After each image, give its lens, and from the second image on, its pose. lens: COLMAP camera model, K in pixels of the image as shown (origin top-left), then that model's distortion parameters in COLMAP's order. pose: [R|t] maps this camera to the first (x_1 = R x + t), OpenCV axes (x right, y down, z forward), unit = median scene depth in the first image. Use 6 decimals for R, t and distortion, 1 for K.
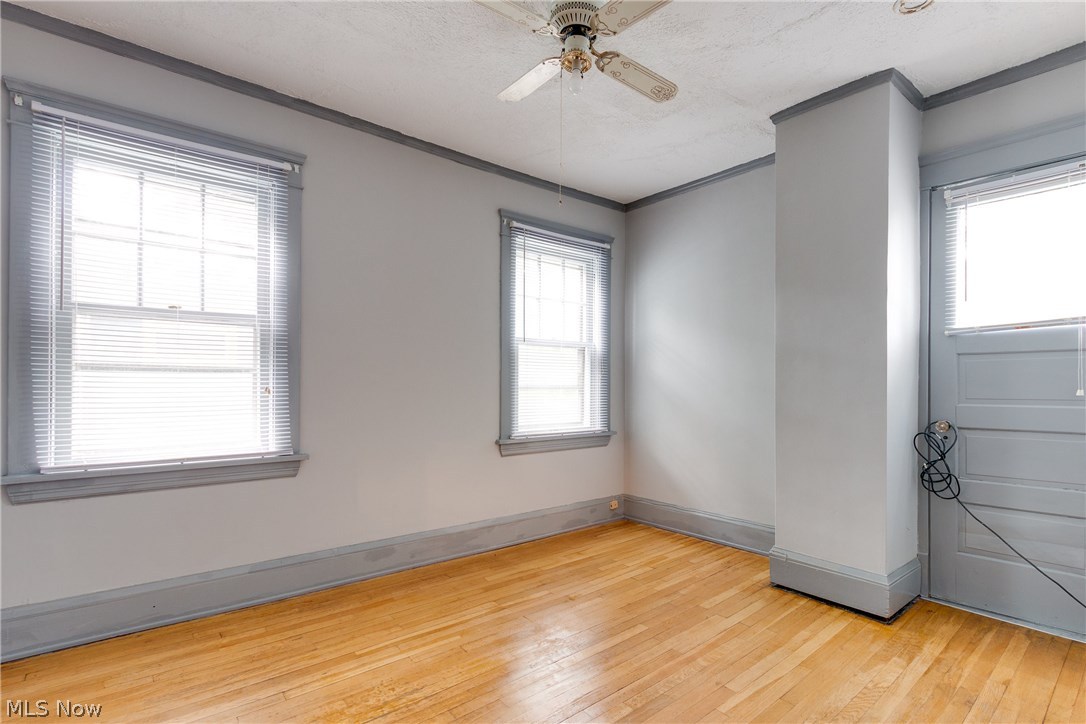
lens RADIAL K [[536.8, 0, 544.6], [0, 536.8, 383.9], [0, 0, 1]] dist [-0.000453, -0.000229]
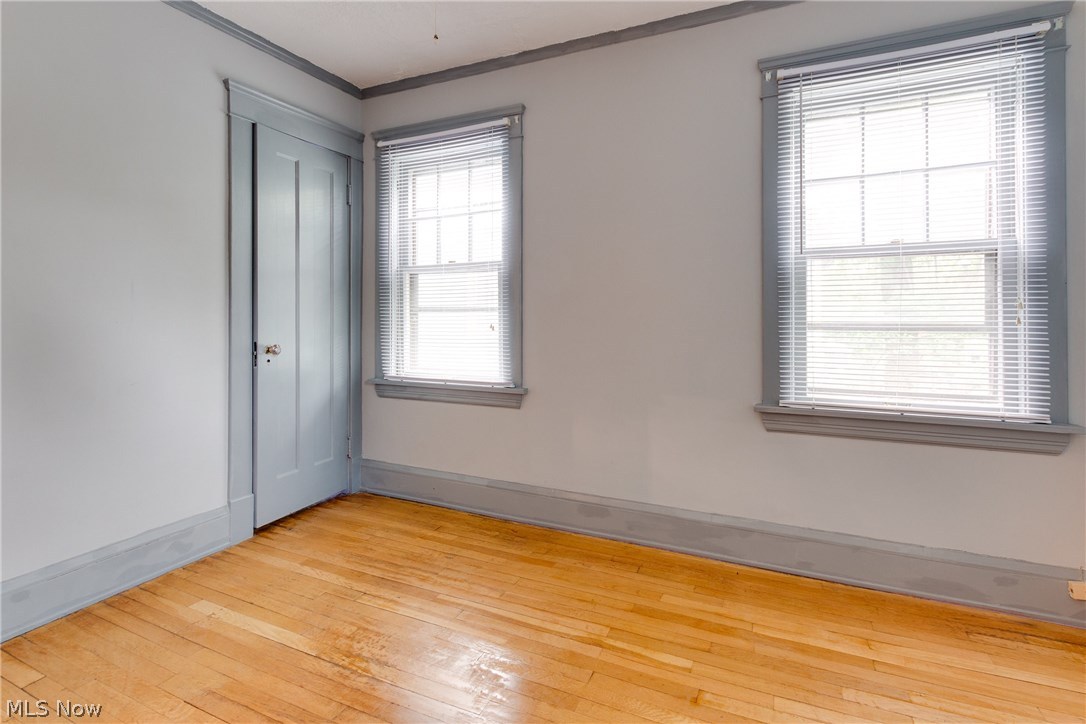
lens RADIAL K [[494.0, 0, 546.8], [0, 494.0, 319.3], [0, 0, 1]] dist [0.000854, 0.000149]
pose [[0.454389, -0.007227, -0.890774, 0.435253], [-0.001848, 0.999957, -0.009055, 0.004702], [0.890802, 0.005761, 0.454356, 0.610049]]
